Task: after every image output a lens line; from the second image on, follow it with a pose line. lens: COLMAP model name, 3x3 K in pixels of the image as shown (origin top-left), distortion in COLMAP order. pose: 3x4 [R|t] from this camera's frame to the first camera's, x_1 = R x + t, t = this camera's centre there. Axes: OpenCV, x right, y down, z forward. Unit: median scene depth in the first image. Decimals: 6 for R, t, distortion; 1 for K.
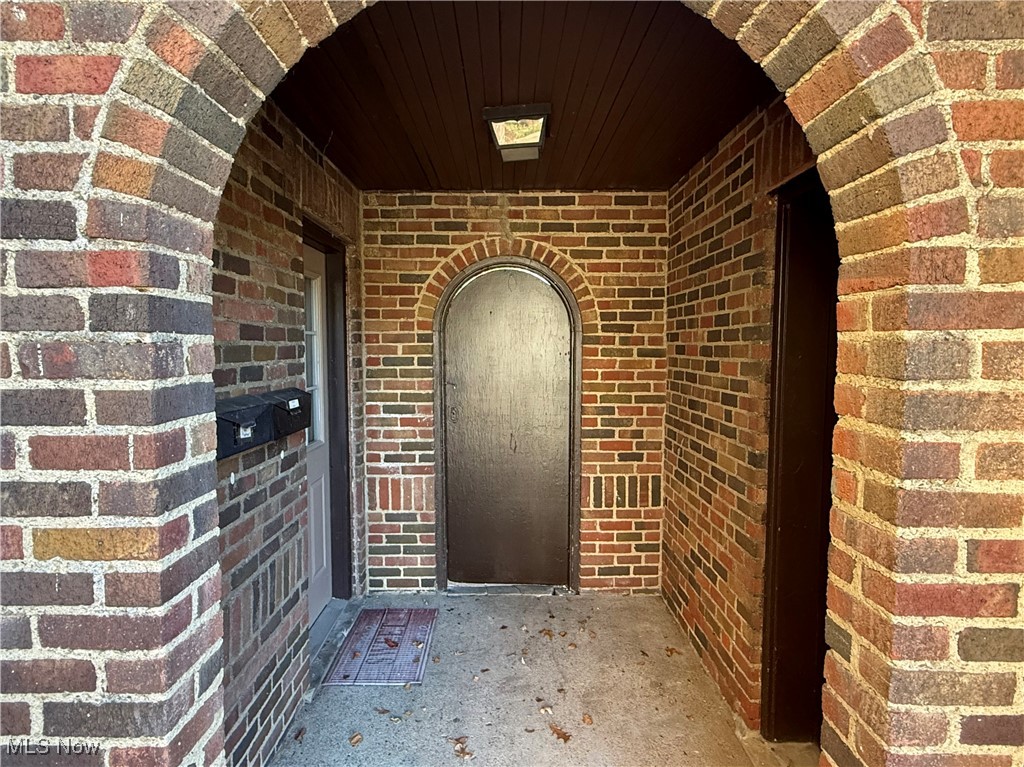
lens RADIAL K [[584.6, 0, 512.7], [0, 584.6, 382.3], [0, 0, 1]] dist [-0.000113, -0.002405]
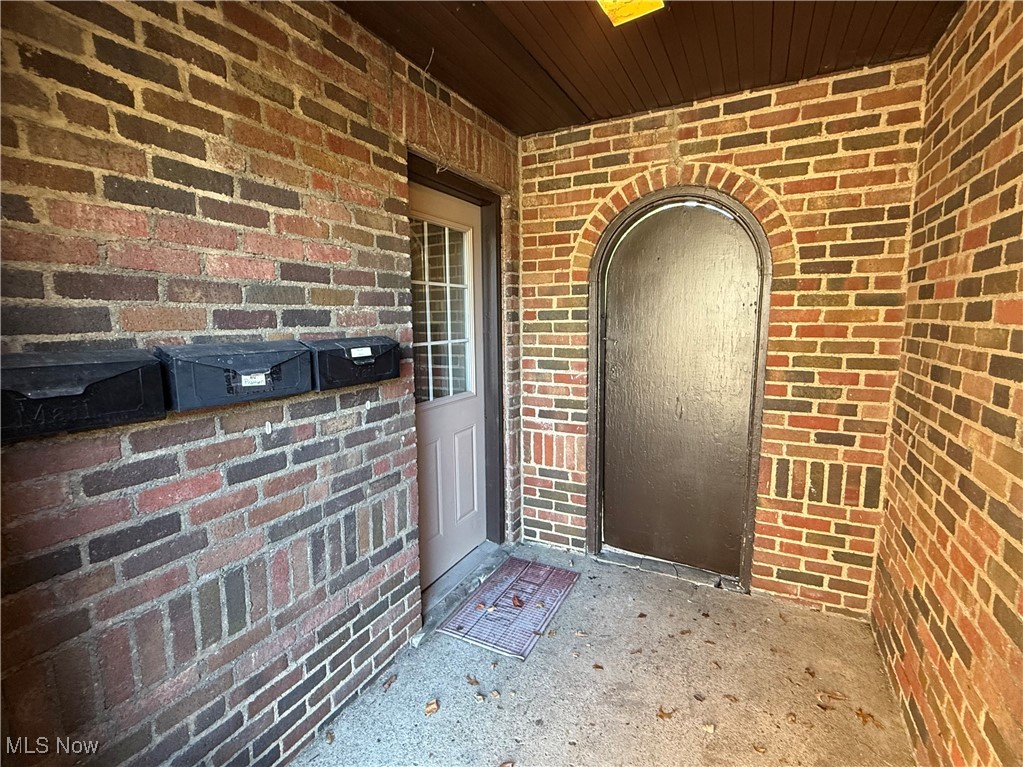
lens RADIAL K [[481.3, 0, 510.0], [0, 481.3, 383.1], [0, 0, 1]] dist [-0.000971, -0.000073]
pose [[0.885318, 0.055336, -0.461681, 0.115043], [-0.018134, 0.996247, 0.084635, 0.010238], [0.464631, -0.066556, 0.882999, 0.261262]]
